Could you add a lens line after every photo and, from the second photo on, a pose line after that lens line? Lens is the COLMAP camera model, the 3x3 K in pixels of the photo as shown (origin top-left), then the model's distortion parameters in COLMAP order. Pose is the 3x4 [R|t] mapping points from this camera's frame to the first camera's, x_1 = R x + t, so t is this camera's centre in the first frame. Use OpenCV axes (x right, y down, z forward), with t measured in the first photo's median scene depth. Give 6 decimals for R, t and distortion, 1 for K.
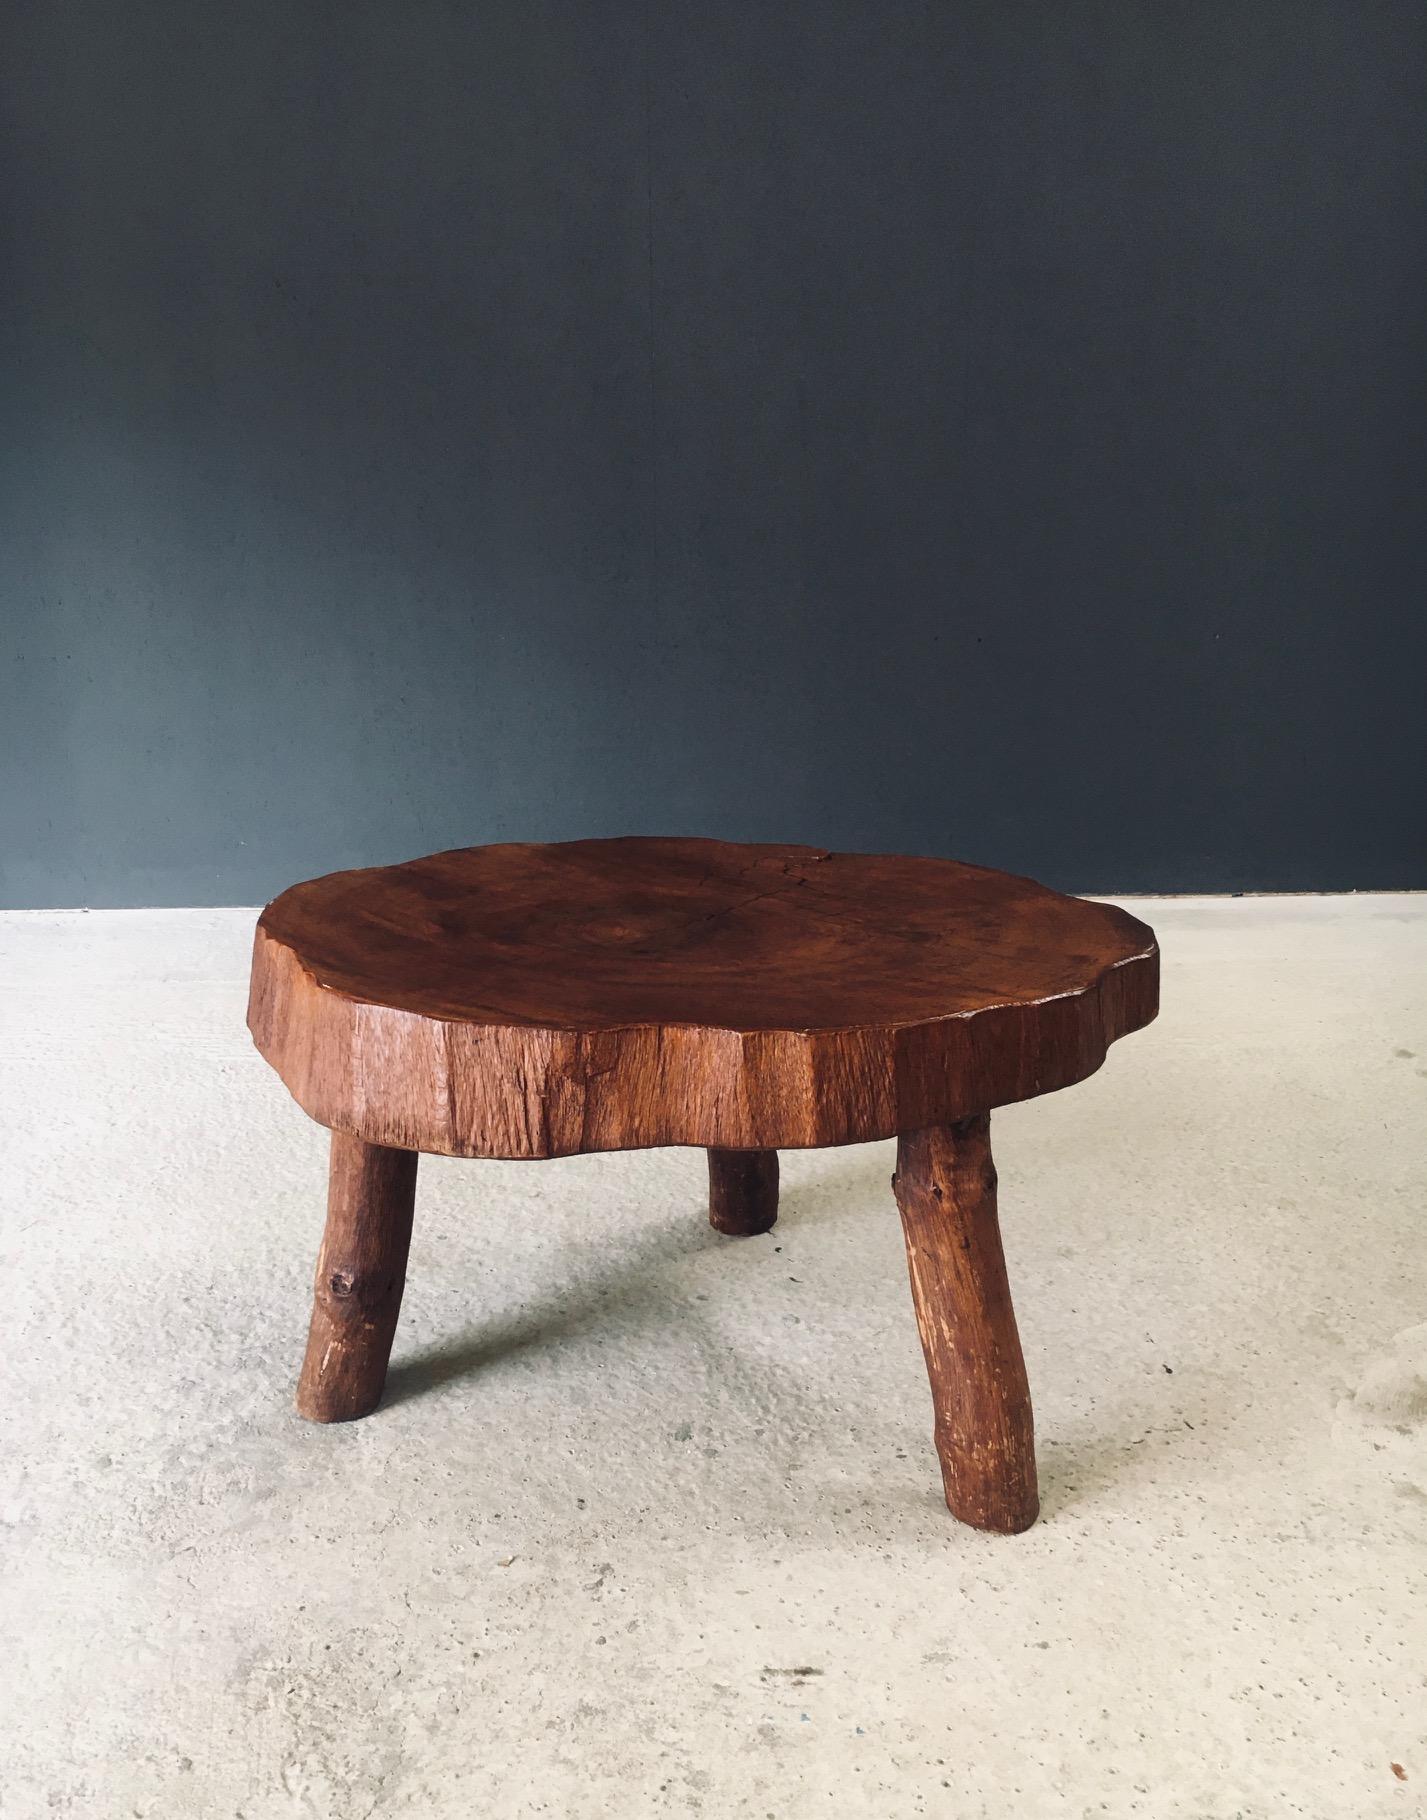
lens RADIAL K [[1732.3, 0, 675.5], [0, 1732.3, 926.7], [0, 0, 1]] dist [0.059181, 0.000000]
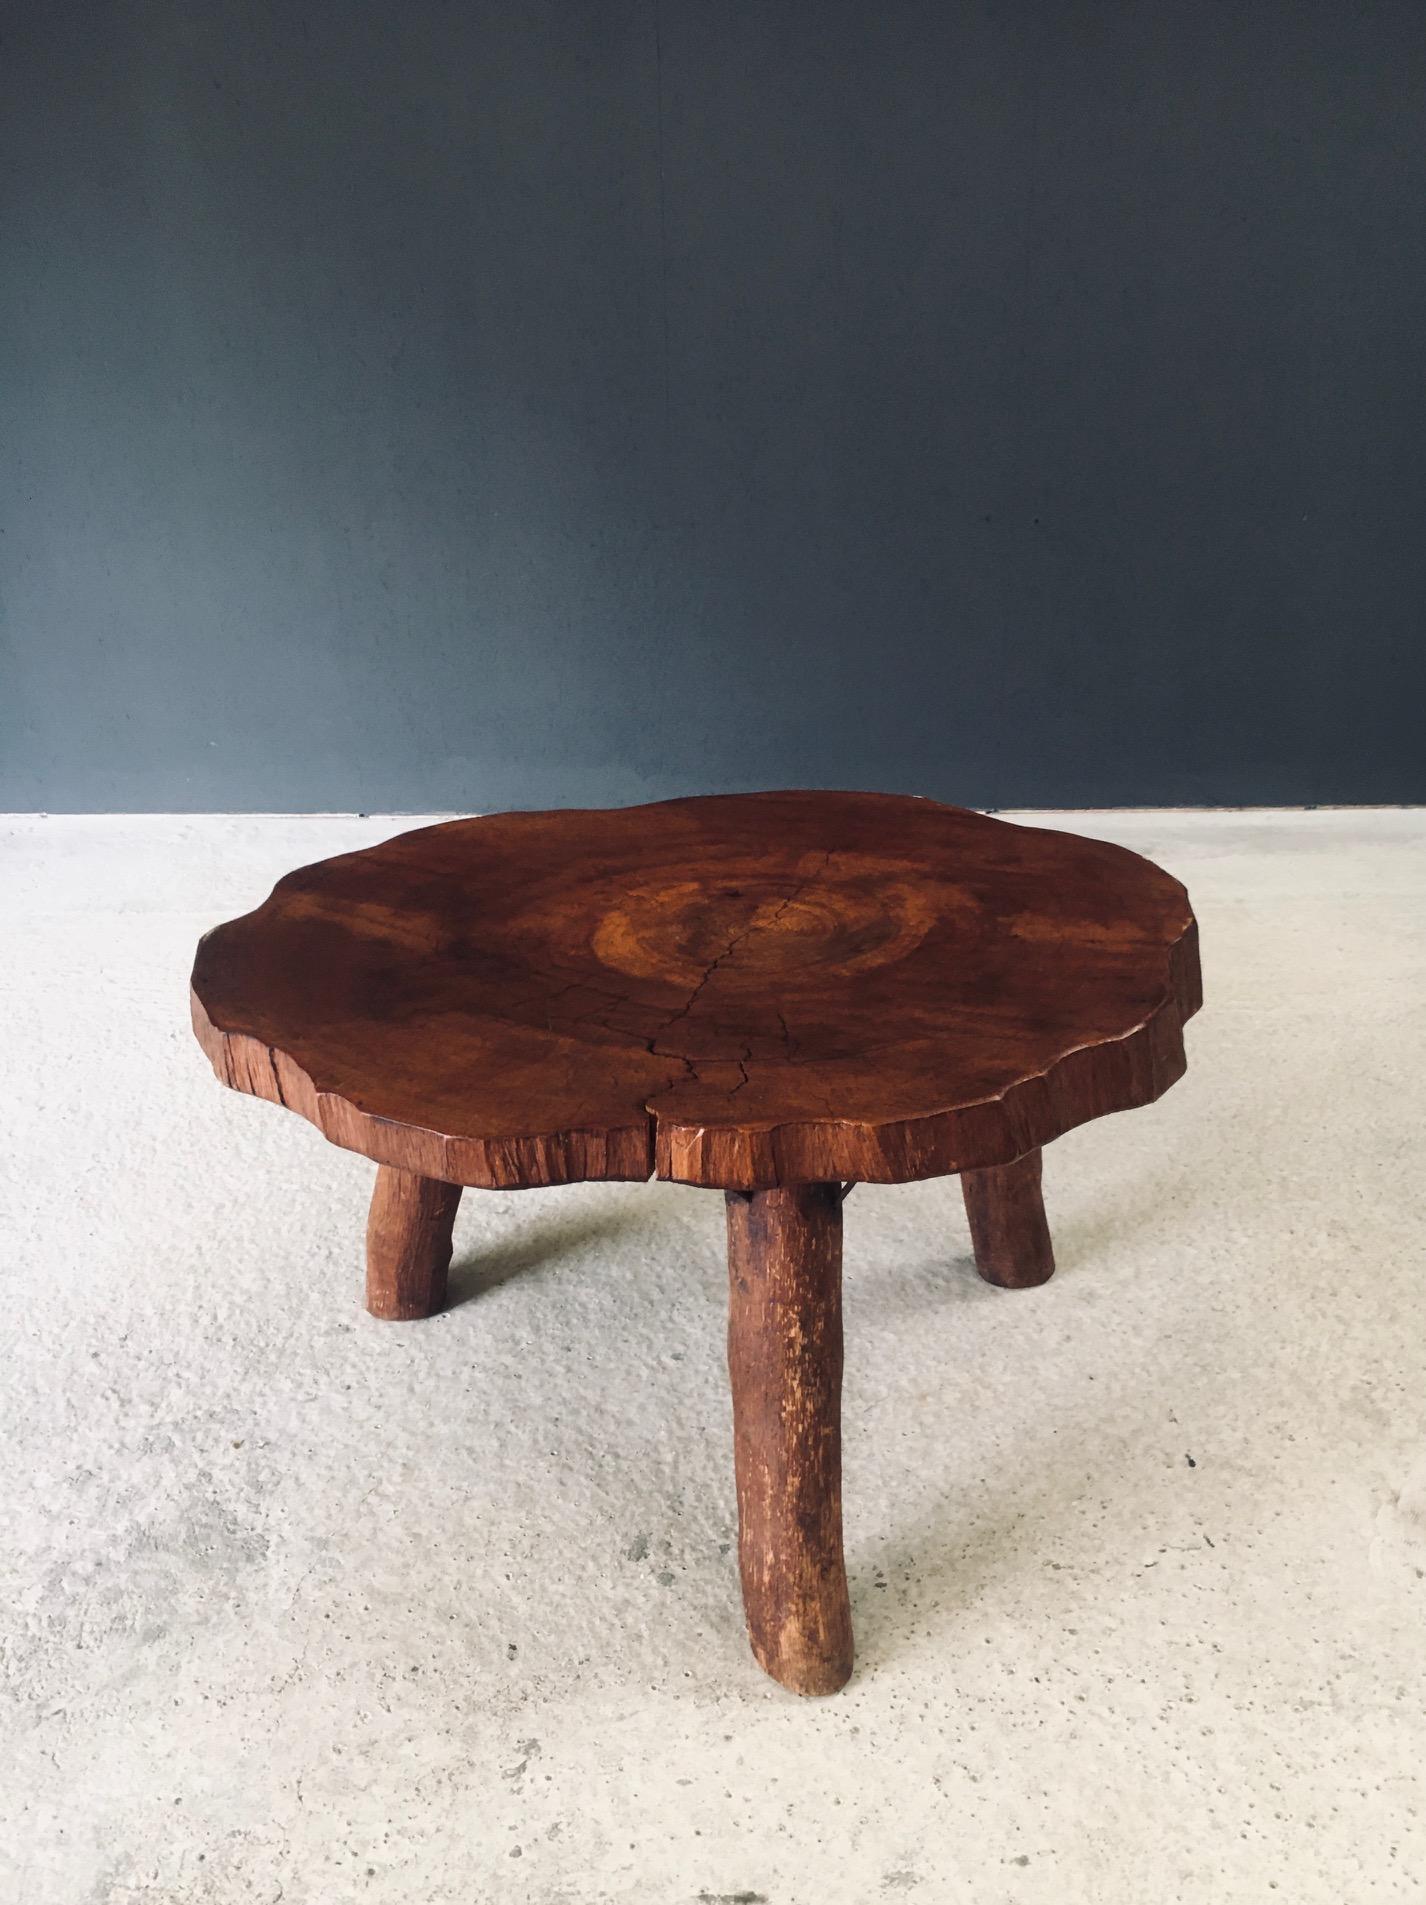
lens RADIAL K [[1722.5, 0, 757.8], [0, 1722.5, 1019.2], [0, 0, 1]] dist [0.082700, -0.103755]
pose [[0.999970, 0.005415, 0.005590, 0.059846], [-0.006278, 0.985745, 0.168126, -0.124749], [-0.004600, -0.168156, 0.985750, 0.181147]]
